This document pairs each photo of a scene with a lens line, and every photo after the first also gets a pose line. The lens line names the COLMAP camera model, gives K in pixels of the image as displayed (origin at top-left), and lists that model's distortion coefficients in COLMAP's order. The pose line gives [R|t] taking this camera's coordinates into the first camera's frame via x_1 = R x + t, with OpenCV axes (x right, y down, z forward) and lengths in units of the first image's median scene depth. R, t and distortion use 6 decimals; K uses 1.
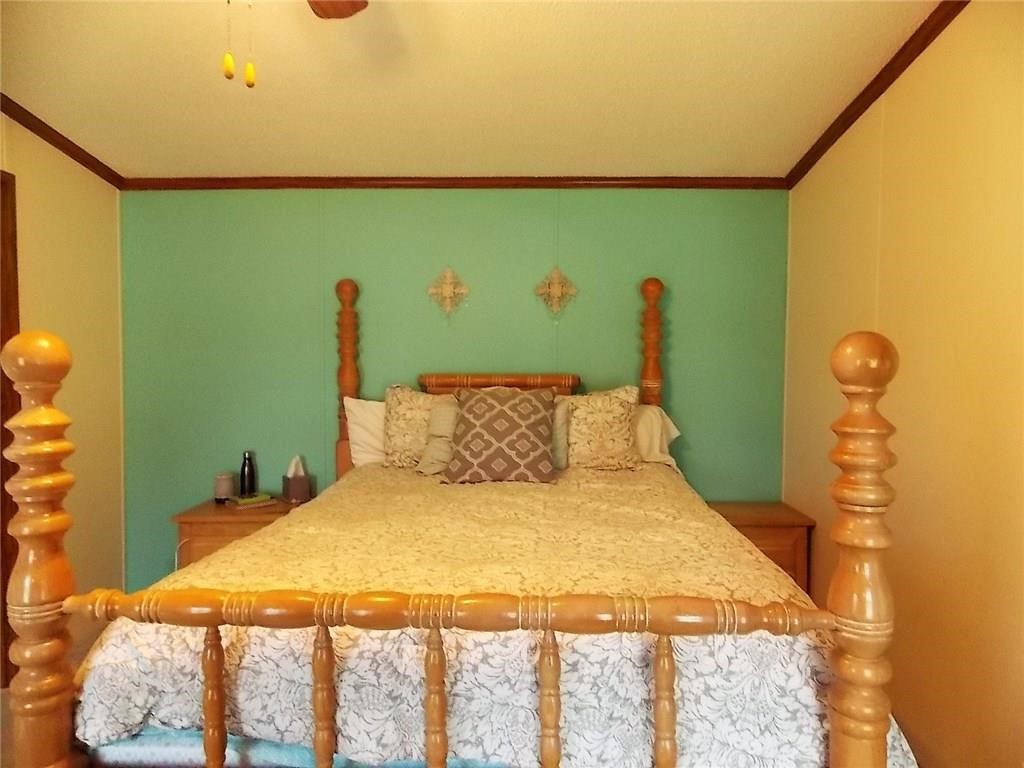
lens RADIAL K [[678.8, 0, 514.0], [0, 678.8, 382.7], [0, 0, 1]] dist [0.016721, -0.002117]
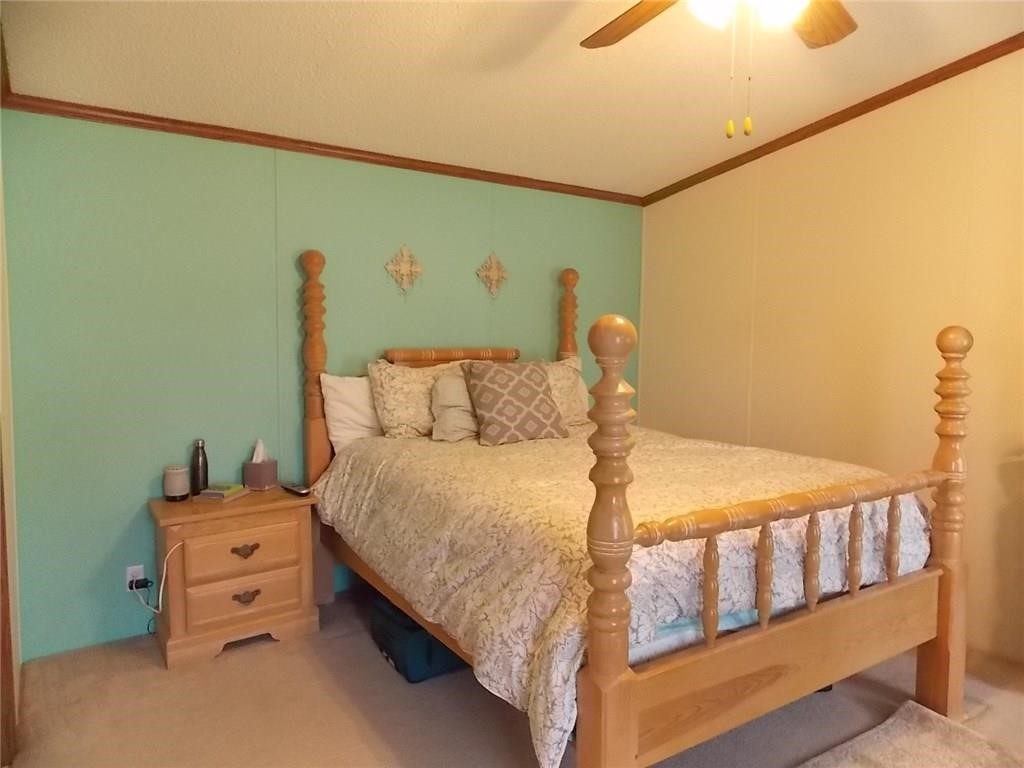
lens RADIAL K [[678.8, 0, 523.3], [0, 678.8, 384.7], [0, 0, 1]] dist [0.016721, -0.002117]
pose [[0.818398, -0.040469, 0.573226, -0.604616], [0.015059, 0.998685, 0.049006, -0.006705], [-0.574455, -0.031475, 0.817931, 0.045603]]
